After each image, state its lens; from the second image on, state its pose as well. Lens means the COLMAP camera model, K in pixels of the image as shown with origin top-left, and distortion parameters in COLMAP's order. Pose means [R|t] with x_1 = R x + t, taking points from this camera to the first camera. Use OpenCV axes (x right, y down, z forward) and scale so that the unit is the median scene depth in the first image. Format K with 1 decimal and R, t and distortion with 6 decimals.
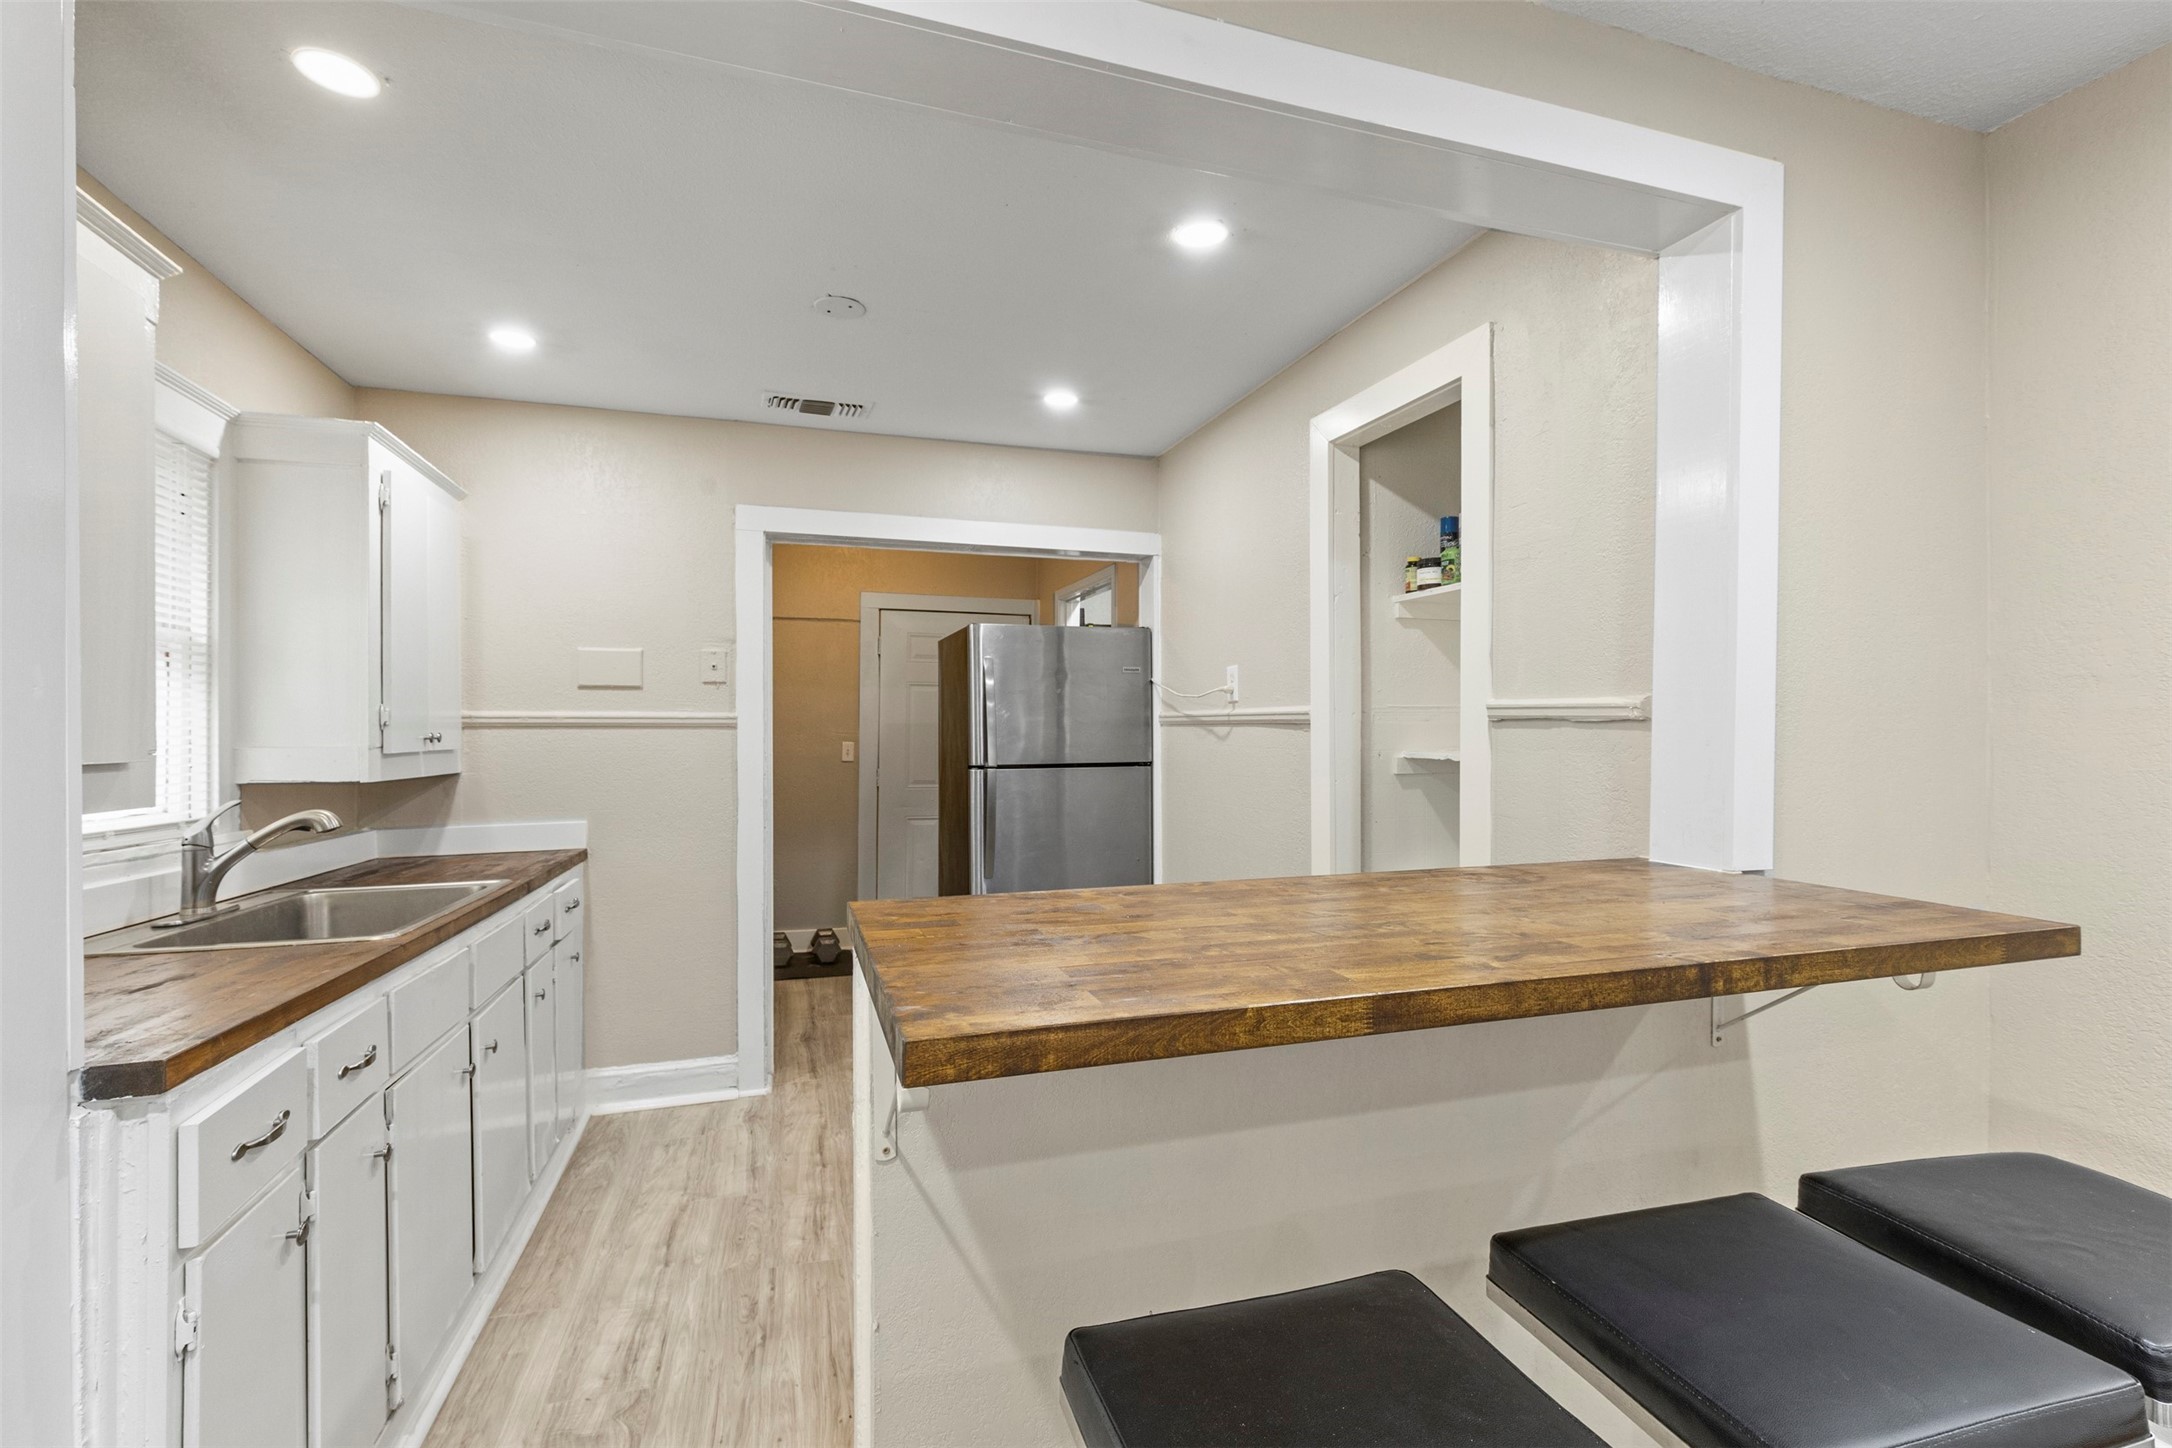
lens RADIAL K [[970.1, 0, 1096.4], [0, 970.1, 724.0], [0, 0, 1]] dist [0.010340, -0.003069]
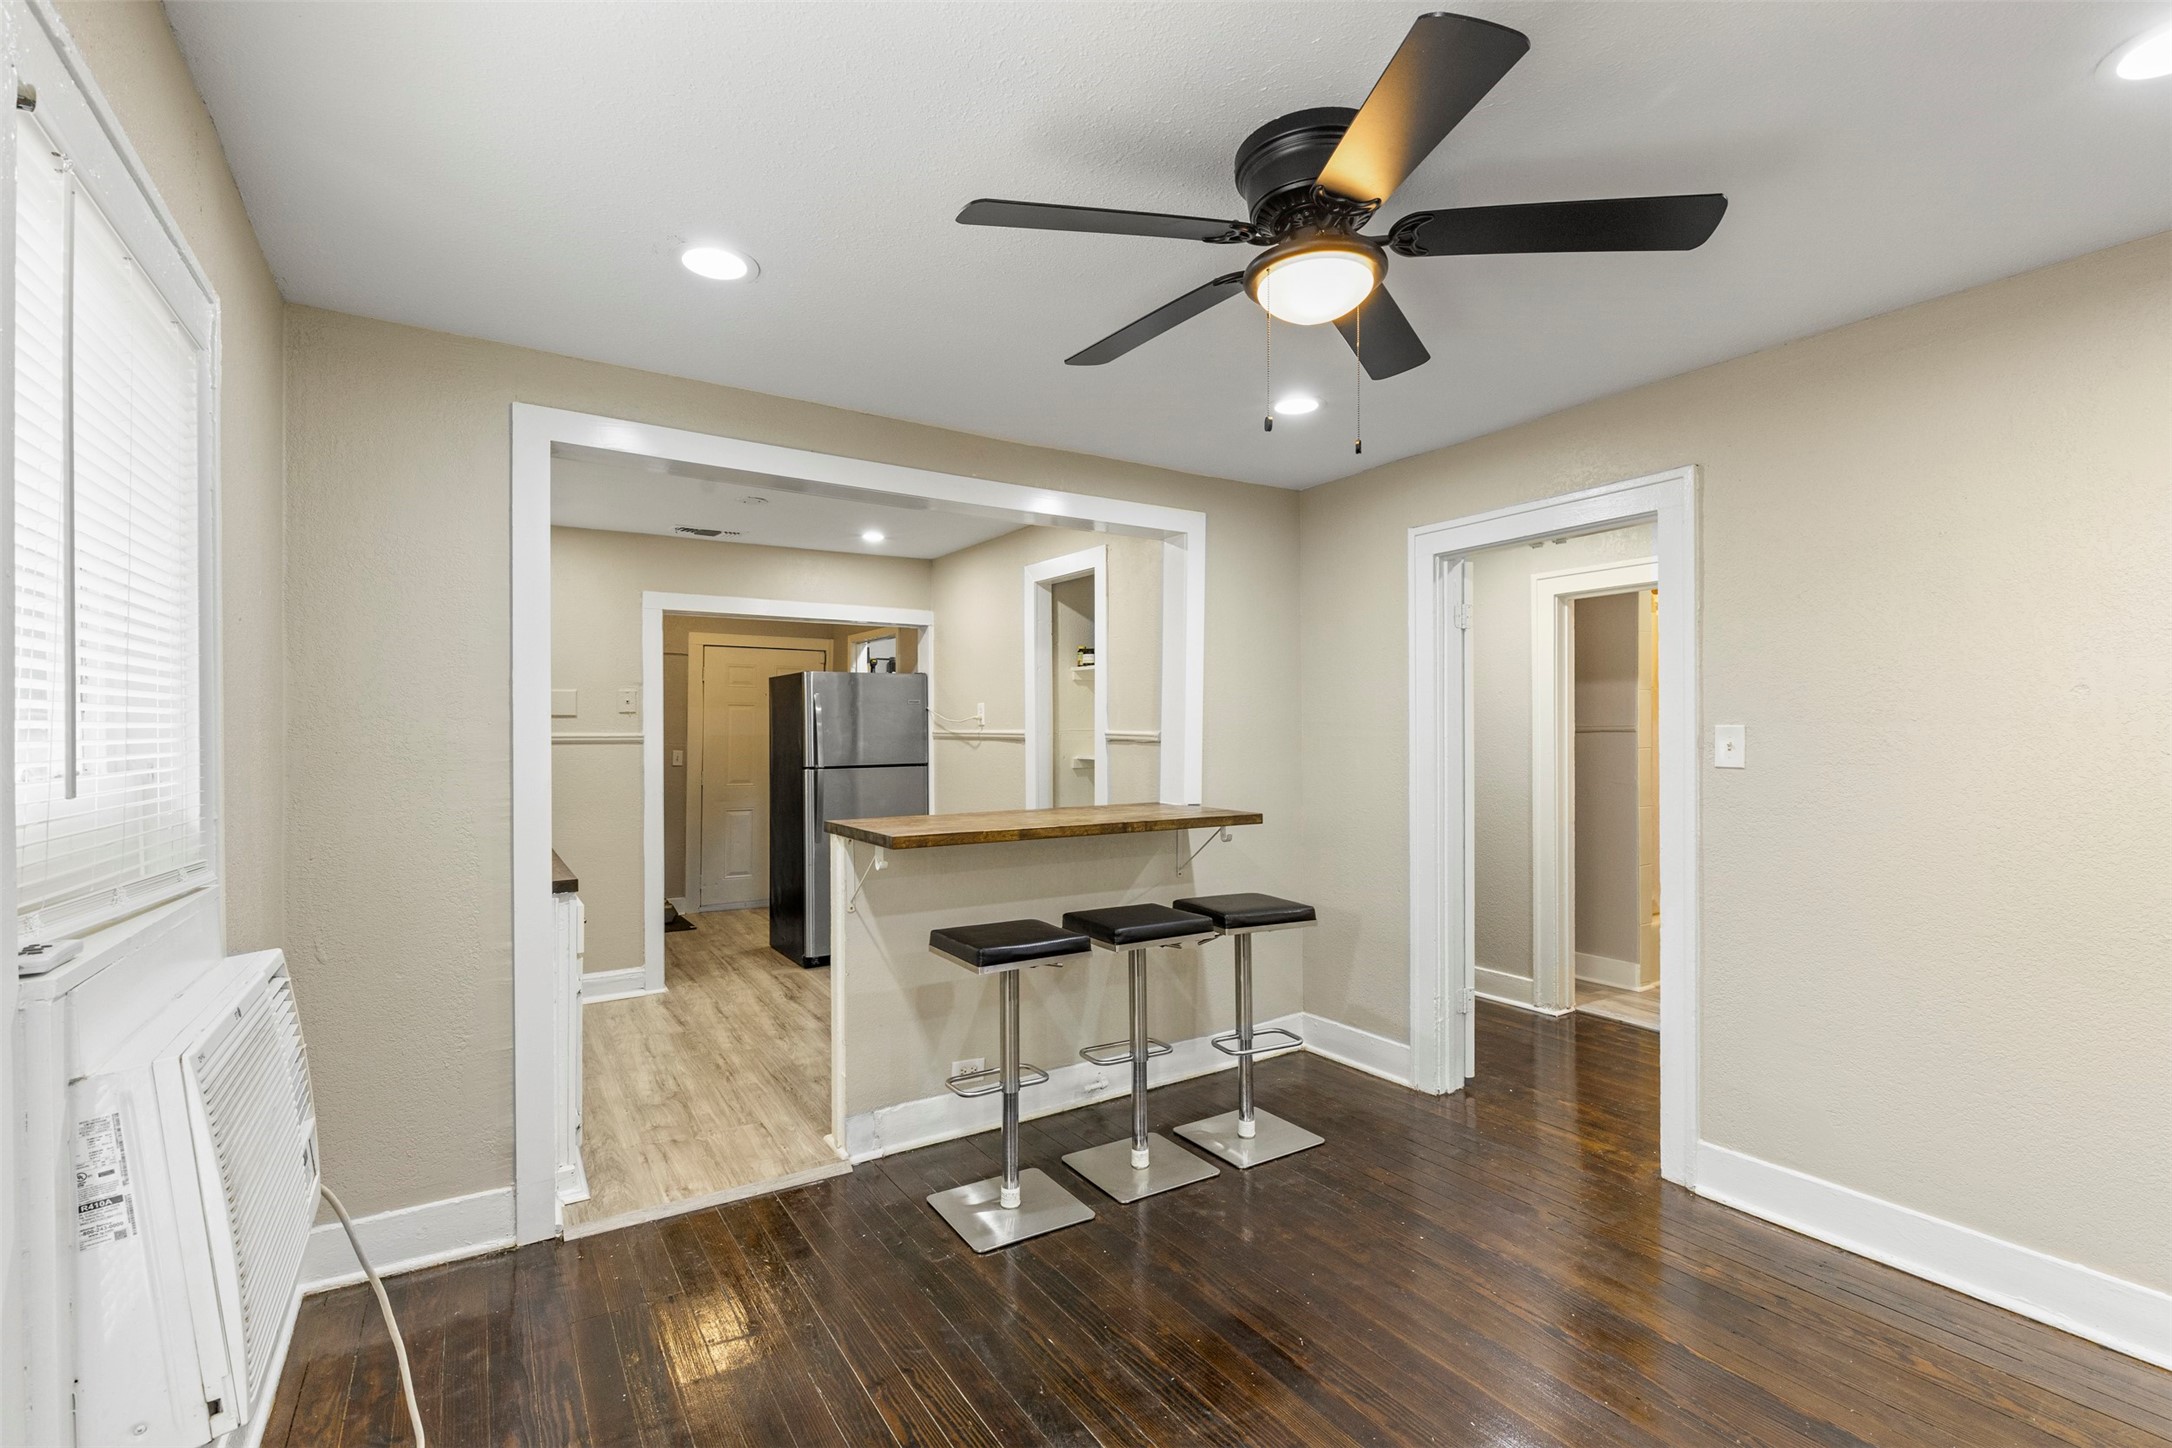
lens RADIAL K [[970.1, 0, 1087.8], [0, 970.1, 725.0], [0, 0, 1]] dist [0.010340, -0.003069]
pose [[0.969626, -0.002210, 0.244582, -0.097528], [0.002288, 0.999997, -0.000033, -0.027043], [-0.244581, 0.000591, 0.969629, -0.720545]]
